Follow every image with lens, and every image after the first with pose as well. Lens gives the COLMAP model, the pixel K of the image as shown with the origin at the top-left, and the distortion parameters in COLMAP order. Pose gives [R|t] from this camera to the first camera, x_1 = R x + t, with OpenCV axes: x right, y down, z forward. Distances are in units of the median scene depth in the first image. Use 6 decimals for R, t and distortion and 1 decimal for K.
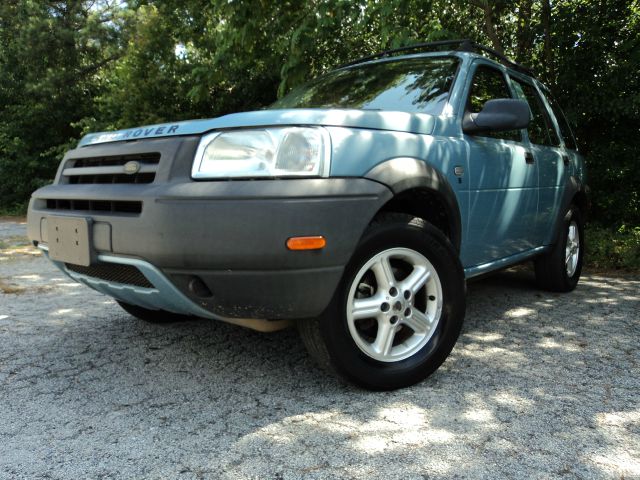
lens RADIAL K [[518.6, 0, 318.4], [0, 518.6, 239.9], [0, 0, 1]] dist [-0.035008, 0.010428]
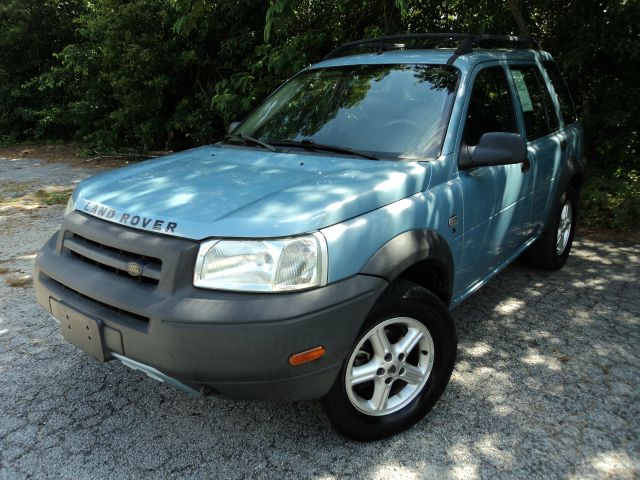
lens RADIAL K [[518.6, 0, 318.7], [0, 518.6, 242.1], [0, 0, 1]] dist [-0.035008, 0.010428]
pose [[0.999623, -0.026957, 0.005248, 0.001186], [0.025378, 0.979736, 0.198680, -0.349566], [-0.010497, -0.198472, 0.980050, -0.001374]]
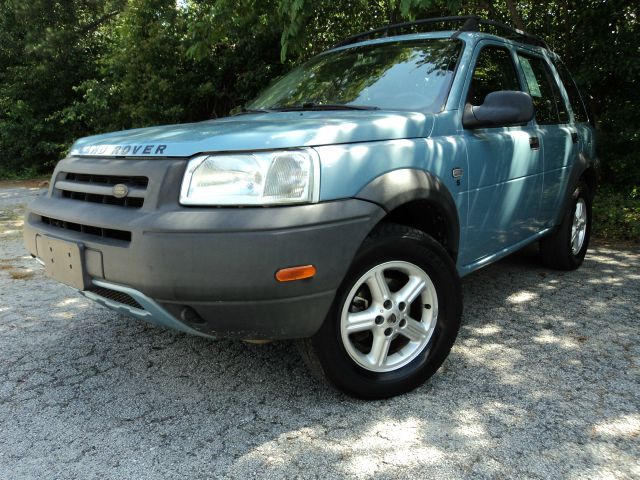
lens RADIAL K [[518.6, 0, 317.6], [0, 518.6, 241.7], [0, 0, 1]] dist [-0.035008, 0.010428]
pose [[0.999618, -0.013928, -0.023864, 0.034464], [0.016234, 0.994919, 0.099359, -0.122244], [0.022359, -0.099708, 0.994765, 0.013184]]
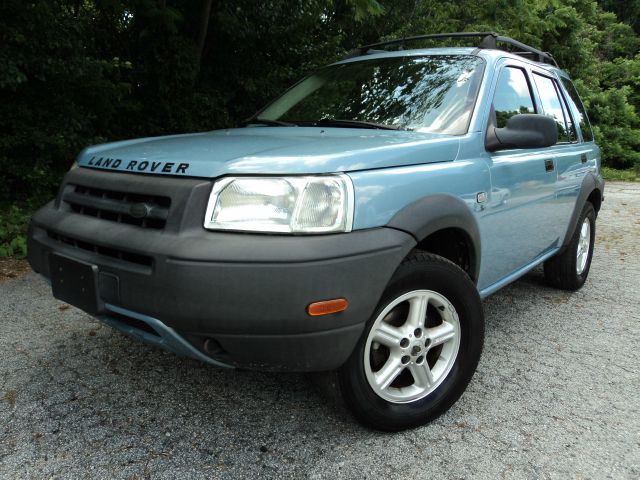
lens RADIAL K [[518.6, 0, 319.7], [0, 518.6, 247.8], [0, 0, 1]] dist [-0.035008, 0.010428]
pose [[0.999858, 0.014108, 0.009222, -0.038697], [-0.015023, 0.994025, 0.108115, -0.162365], [-0.007642, -0.108238, 0.994096, 0.057239]]
